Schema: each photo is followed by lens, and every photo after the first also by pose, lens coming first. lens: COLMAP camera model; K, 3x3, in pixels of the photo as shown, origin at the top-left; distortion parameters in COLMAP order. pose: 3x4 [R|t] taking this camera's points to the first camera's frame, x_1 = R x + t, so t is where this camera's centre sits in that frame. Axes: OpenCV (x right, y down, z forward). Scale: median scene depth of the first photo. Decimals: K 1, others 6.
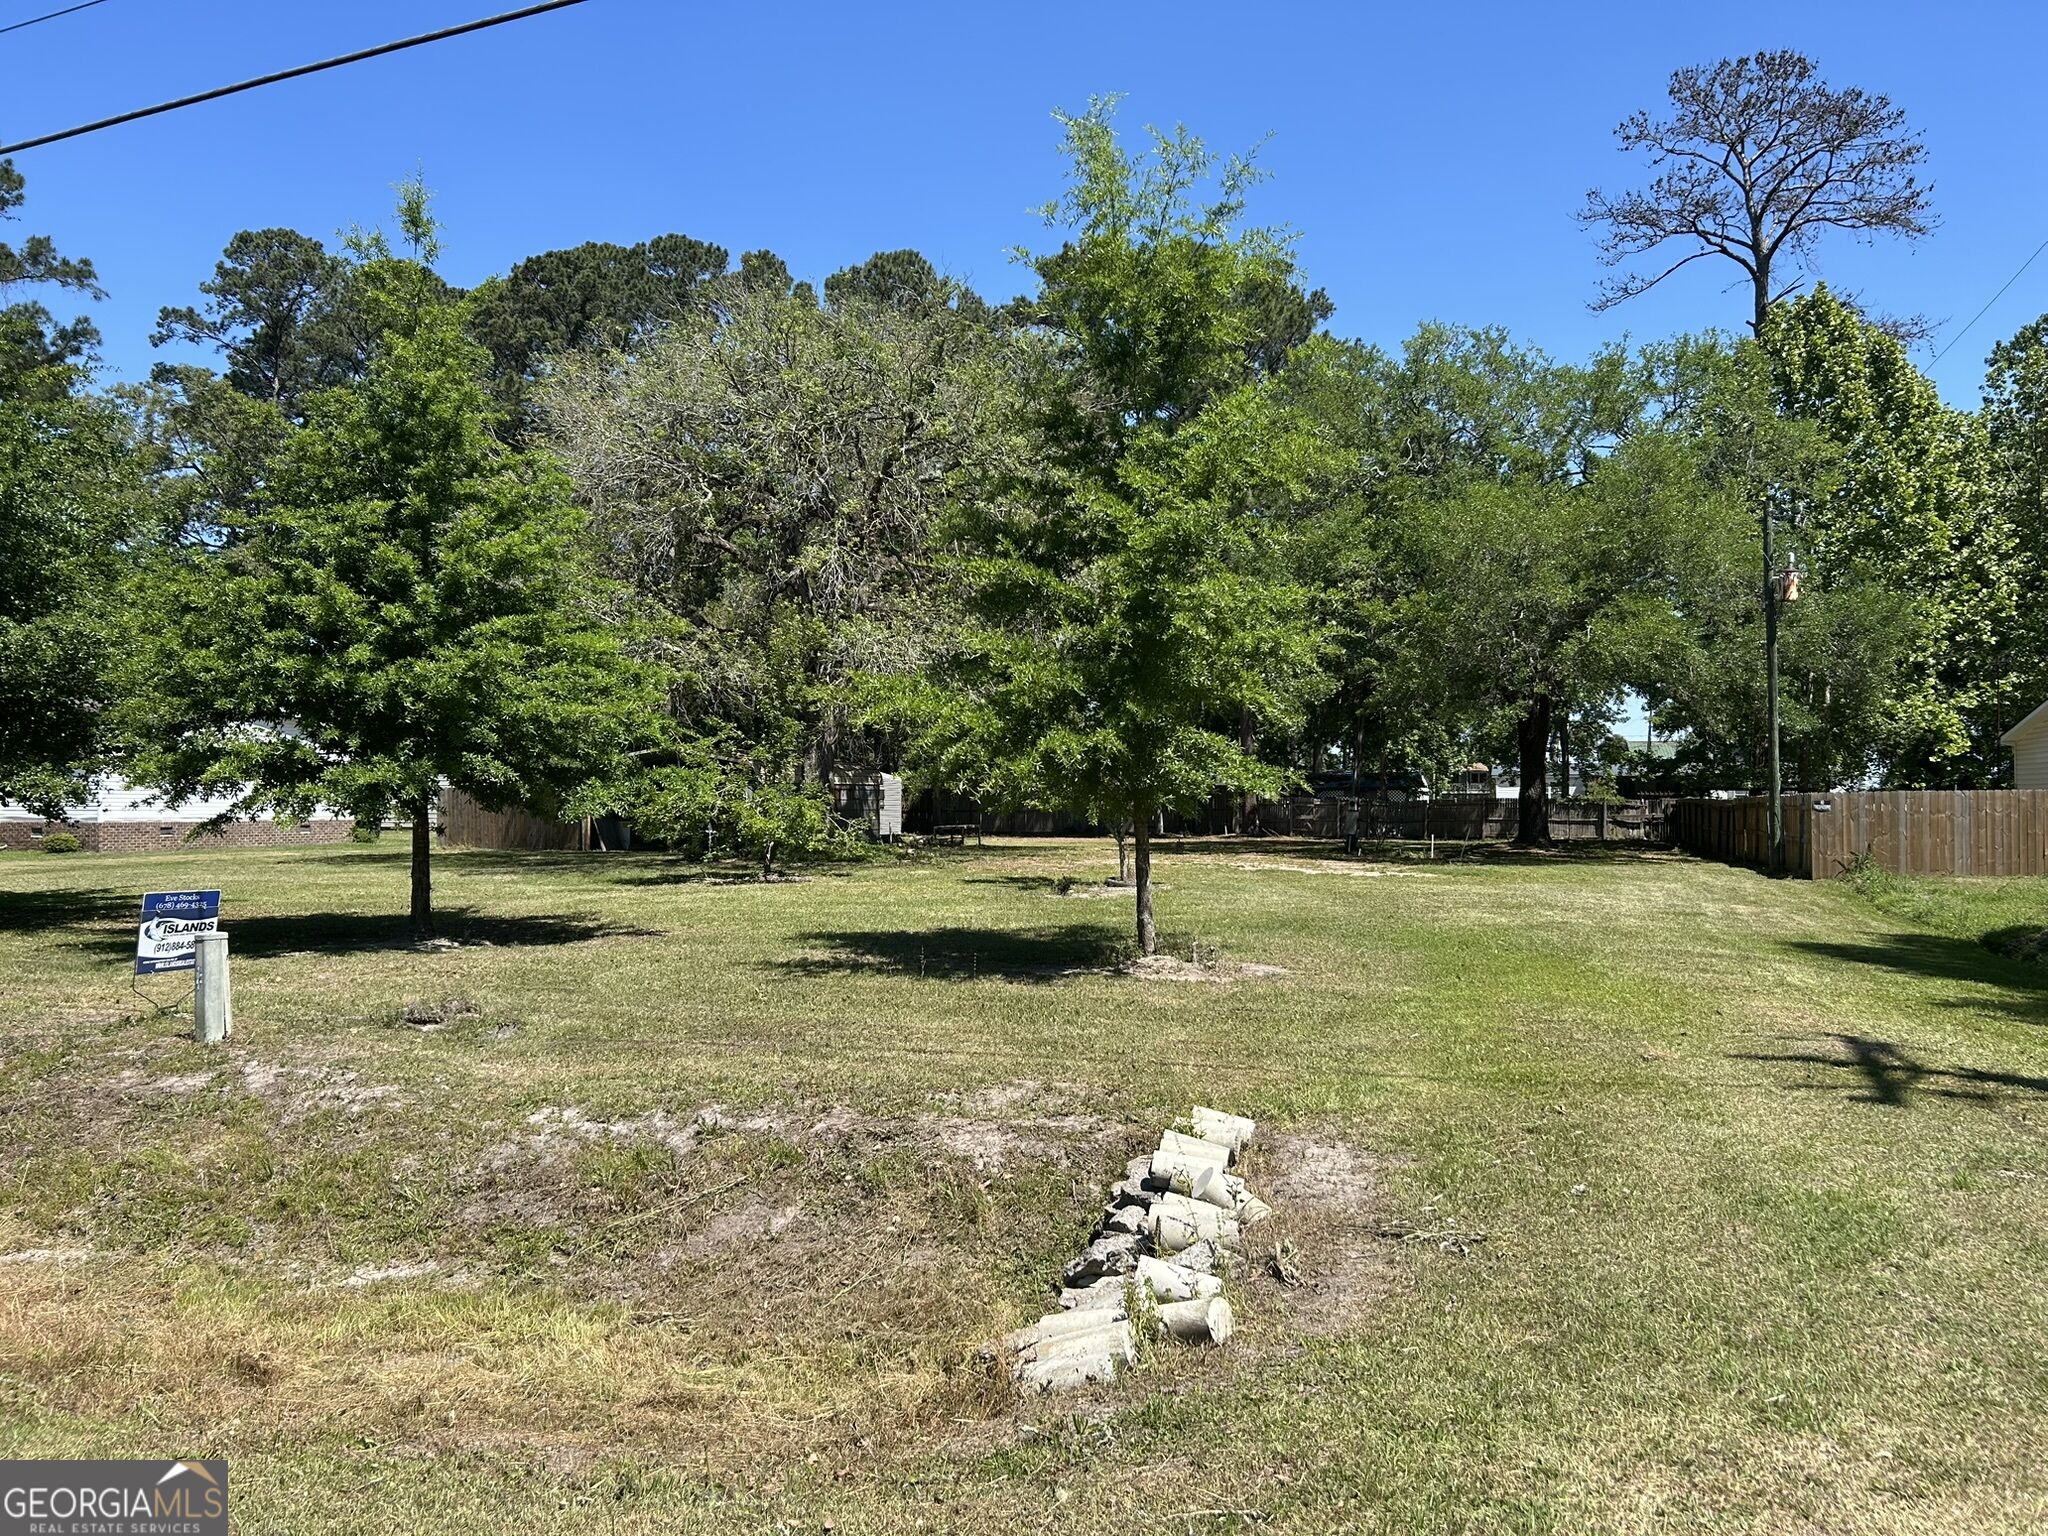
lens RADIAL K [[1513.3, 0, 1023.1], [0, 1513.3, 788.7], [0, 0, 1]] dist [0.090079, -0.092071]
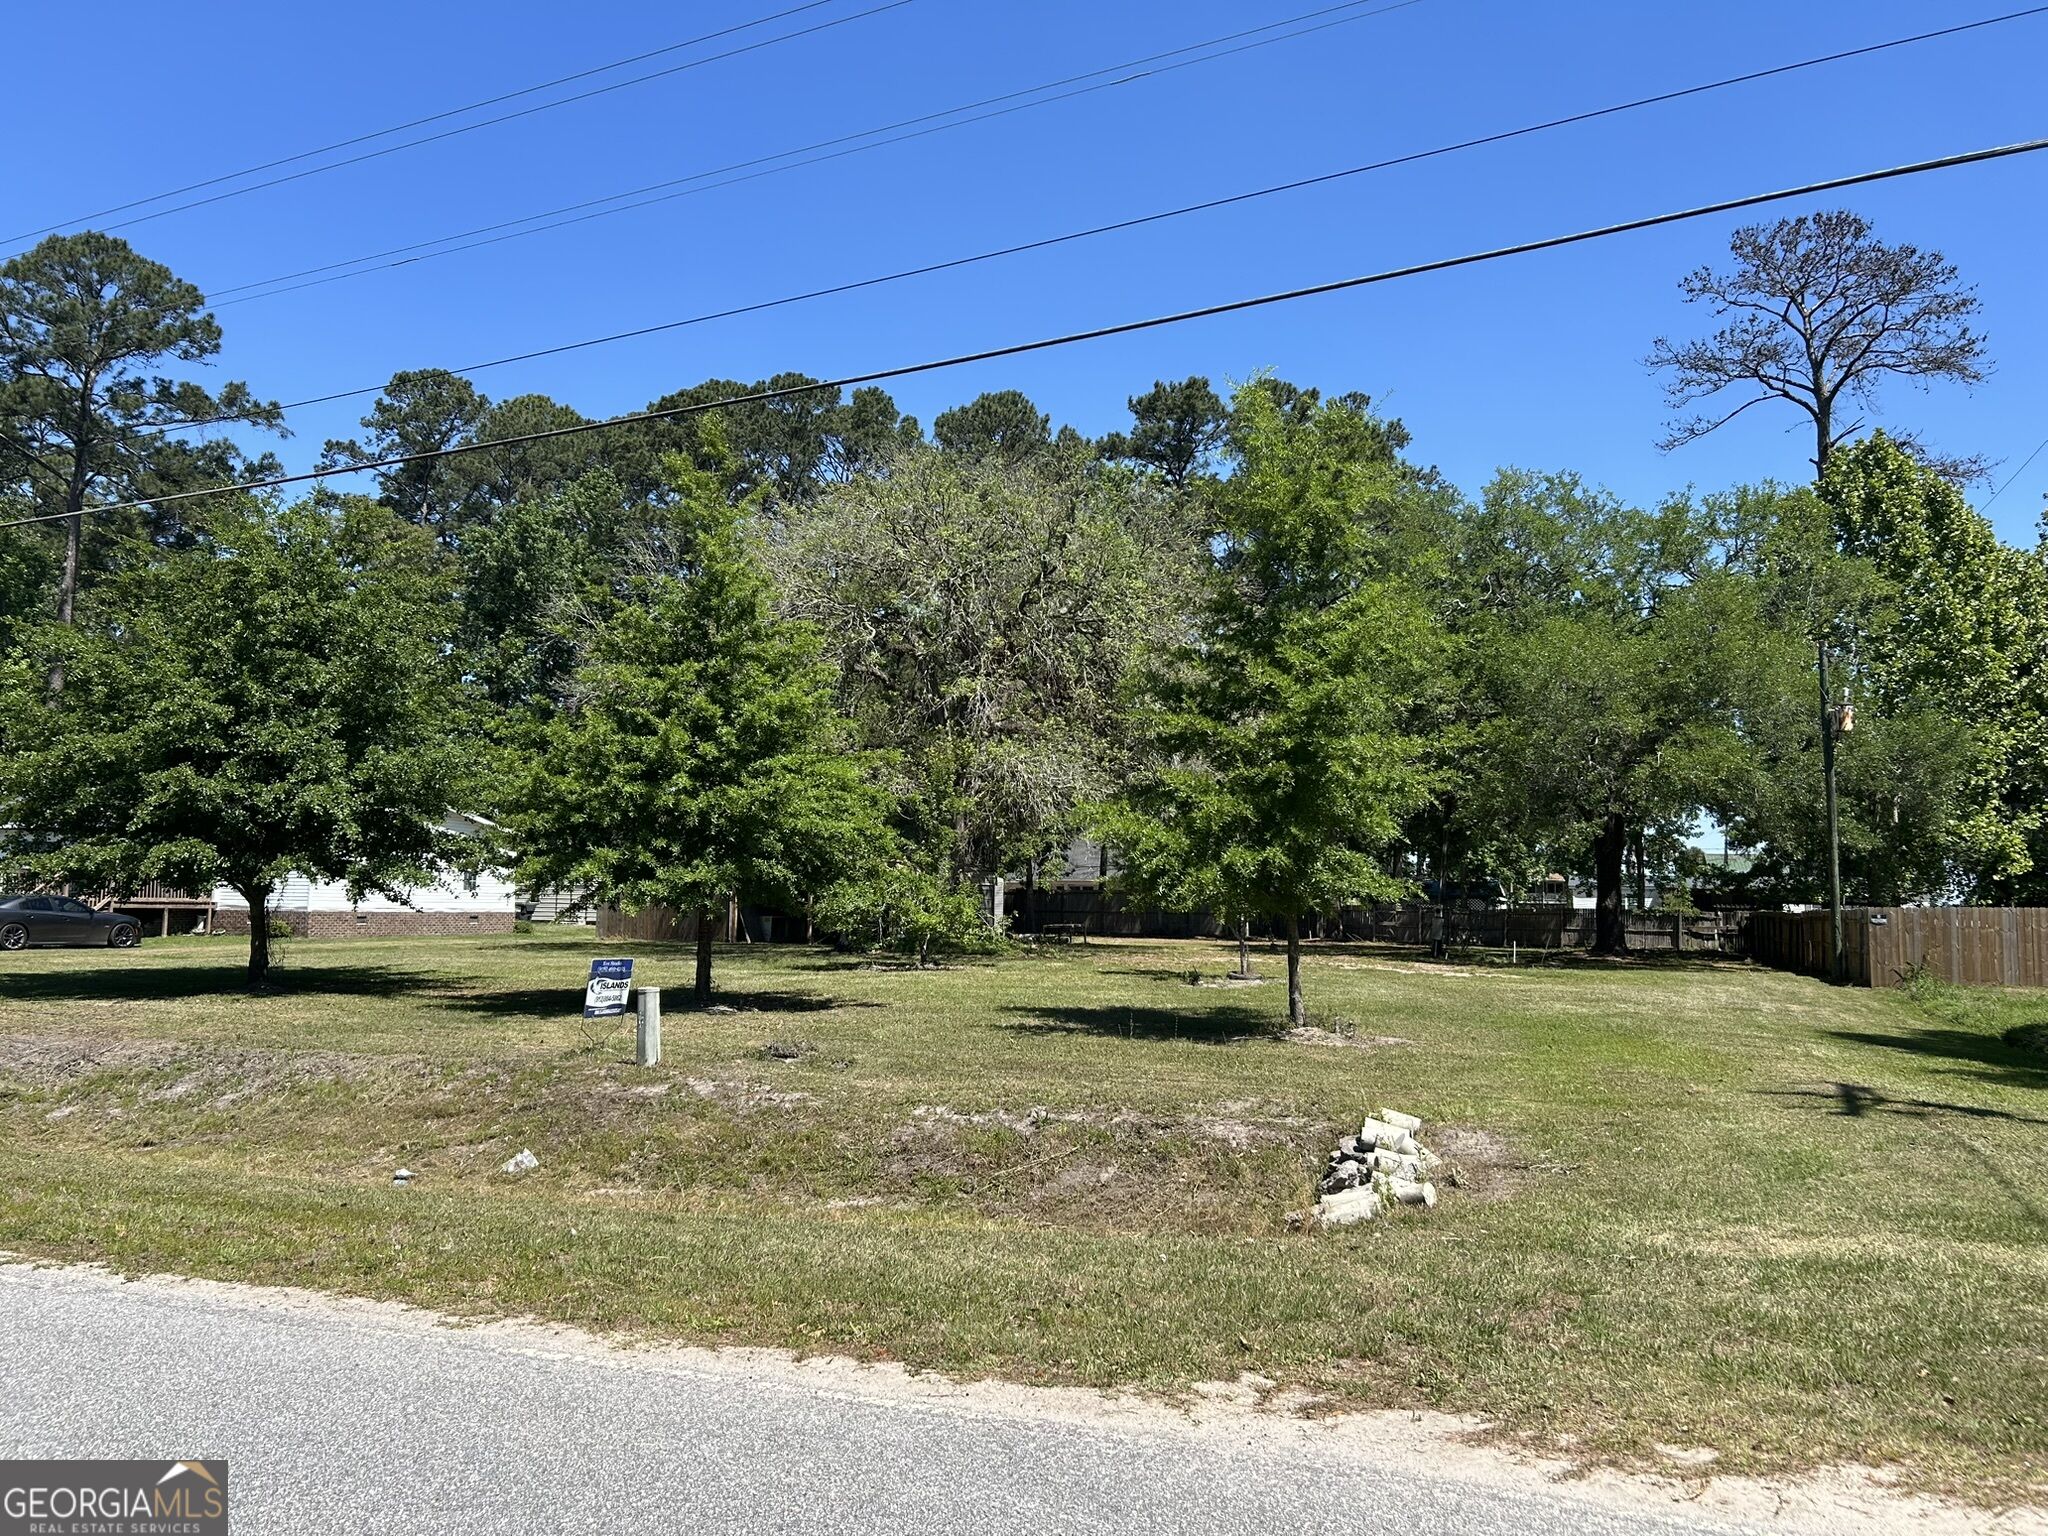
lens RADIAL K [[1513.3, 0, 1023.1], [0, 1513.3, 788.7], [0, 0, 1]] dist [0.090079, -0.092071]
pose [[0.998960, 0.011243, -0.044180, -0.033934], [-0.014185, 0.997662, -0.066857, 0.000099], [0.043325, 0.067414, 0.996784, -0.104002]]
